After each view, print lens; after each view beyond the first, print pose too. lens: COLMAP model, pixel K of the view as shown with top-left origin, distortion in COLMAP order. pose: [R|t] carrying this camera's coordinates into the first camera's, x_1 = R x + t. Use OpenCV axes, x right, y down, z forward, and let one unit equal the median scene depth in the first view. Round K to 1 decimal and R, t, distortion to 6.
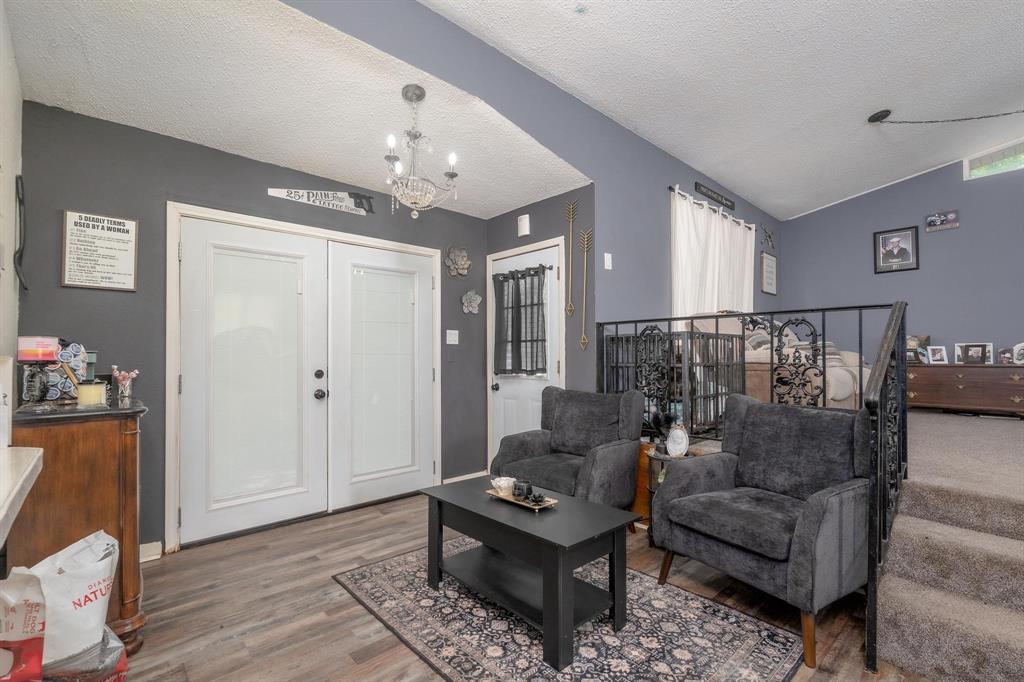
lens RADIAL K [[454.8, 0, 523.2], [0, 454.8, 349.9], [0, 0, 1]] dist [-0.003833, 0.001074]
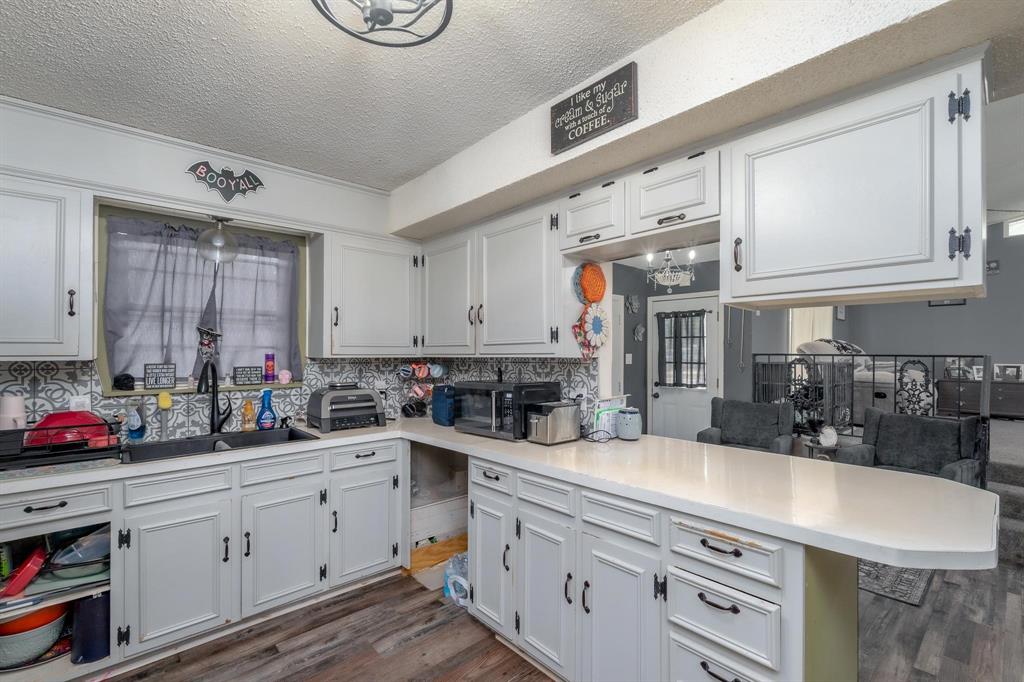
lens RADIAL K [[454.8, 0, 528.8], [0, 454.8, 346.7], [0, 0, 1]] dist [-0.003833, 0.001074]
pose [[0.999929, 0.010533, -0.005520, -0.693908], [-0.010531, 0.999944, 0.000400, -0.096748], [0.005524, -0.000342, 0.999985, -0.560245]]
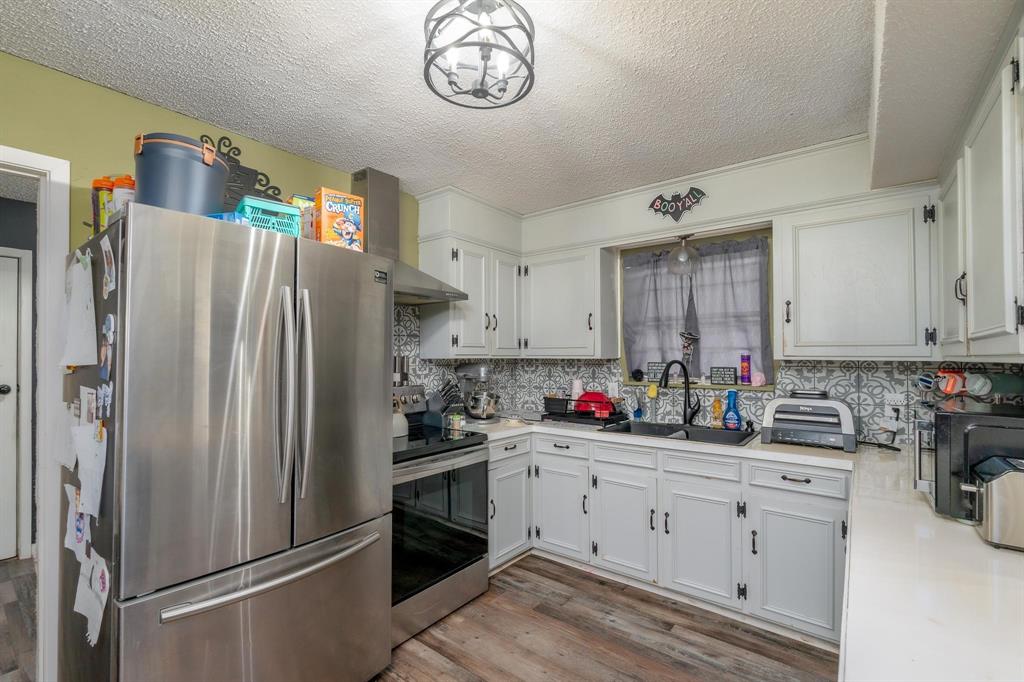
lens RADIAL K [[454.8, 0, 479.7], [0, 454.8, 346.6], [0, 0, 1]] dist [-0.003833, 0.001074]
pose [[0.114280, -0.005291, -0.993434, -0.308714], [0.012562, 0.999914, -0.003881, -0.096336], [0.993369, -0.012036, 0.114337, -0.212514]]
